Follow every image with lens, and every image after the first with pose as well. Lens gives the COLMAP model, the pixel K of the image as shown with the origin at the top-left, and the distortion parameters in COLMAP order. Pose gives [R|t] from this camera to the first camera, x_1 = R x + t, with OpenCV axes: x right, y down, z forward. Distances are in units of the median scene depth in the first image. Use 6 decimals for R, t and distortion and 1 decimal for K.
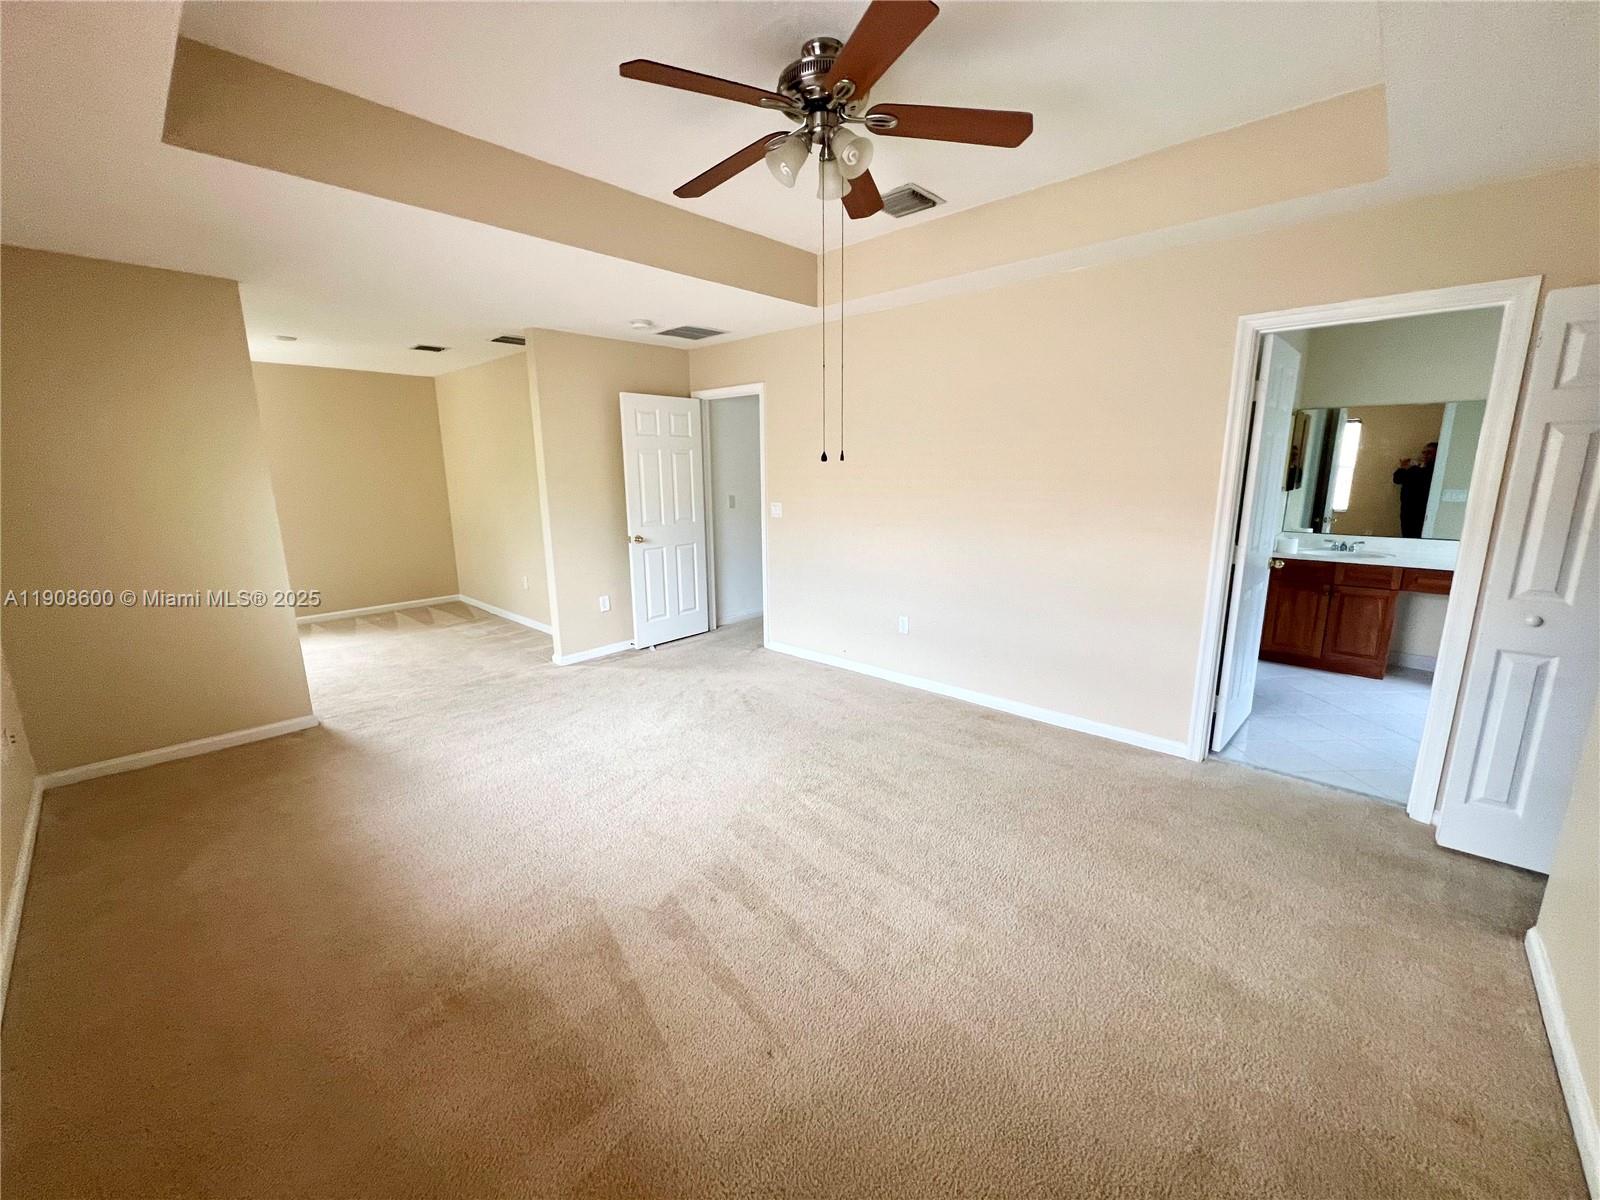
lens RADIAL K [[632.3, 0, 803.2], [0, 632.3, 592.7], [0, 0, 1]] dist [0.000197, -0.000371]
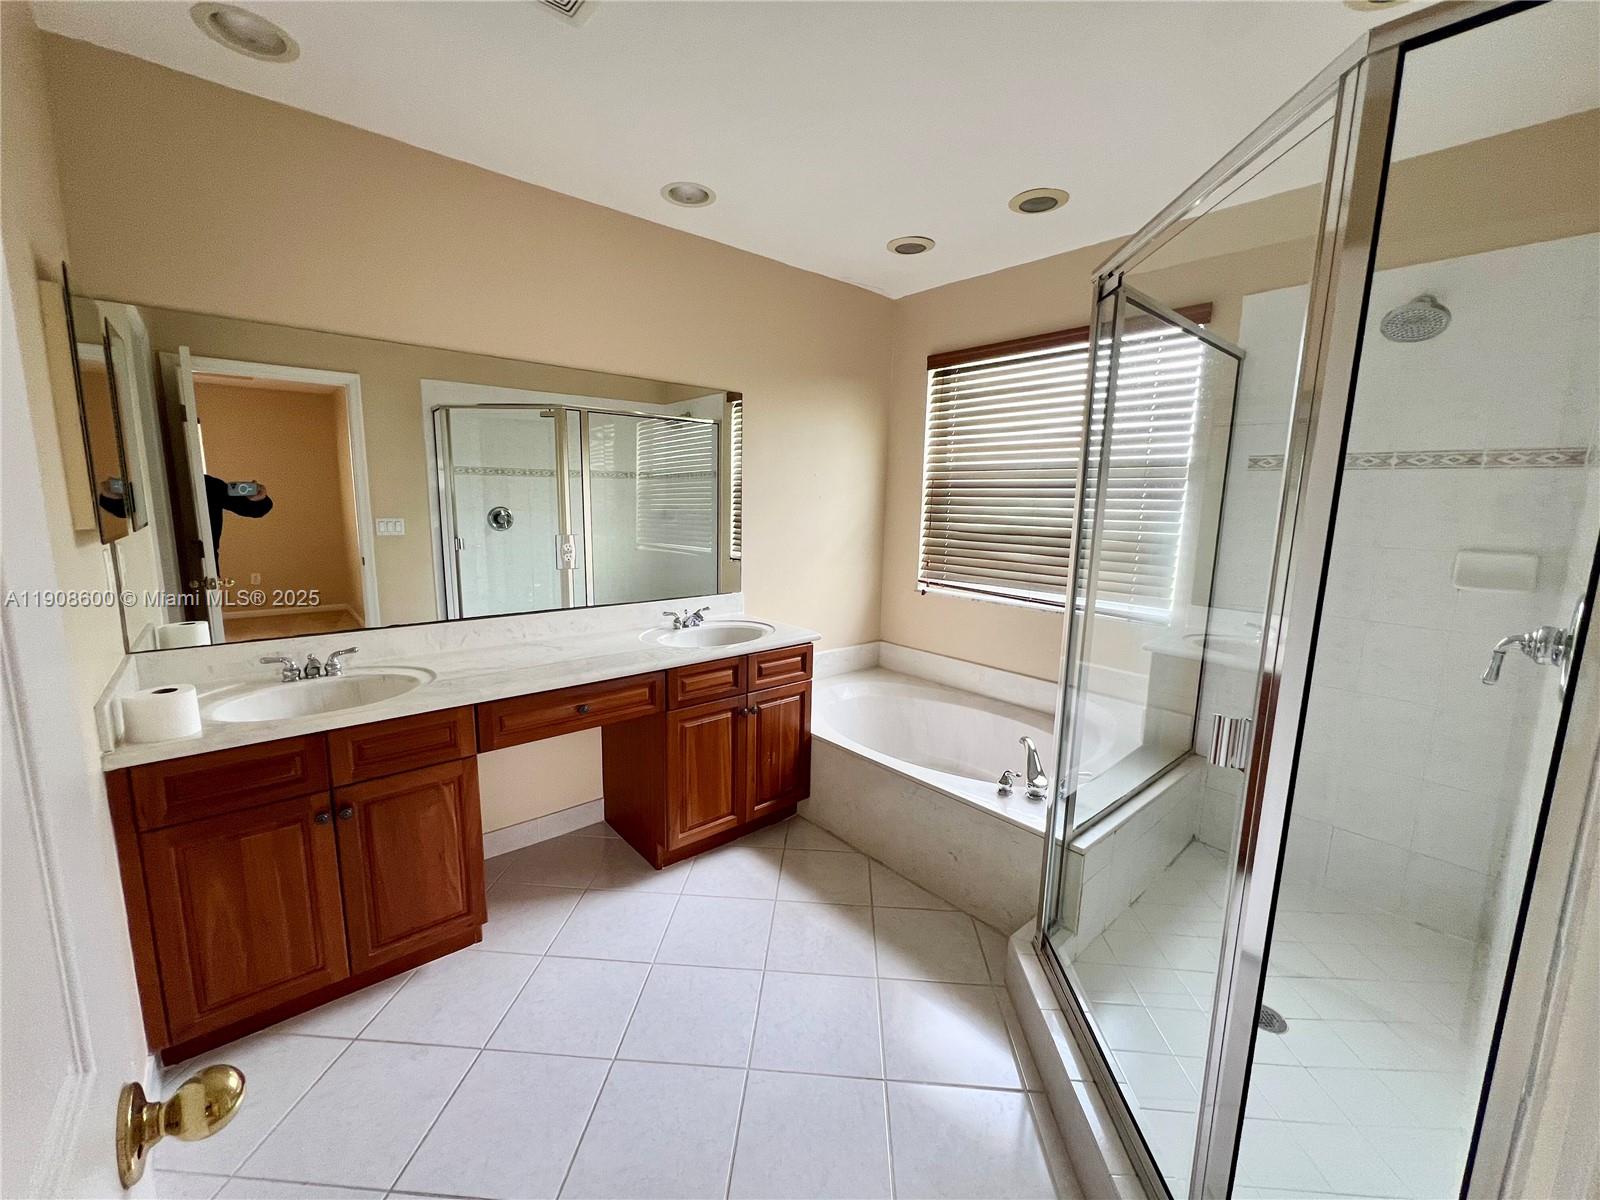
lens RADIAL K [[643.9, 0, 798.6], [0, 643.9, 597.8], [0, 0, 1]] dist [0.000319, -0.000040]
pose [[0.105520, -0.144296, 0.983892, 0.514267], [0.183194, 0.975302, 0.123389, -0.116280], [-0.977397, 0.167224, 0.129348, 0.667938]]
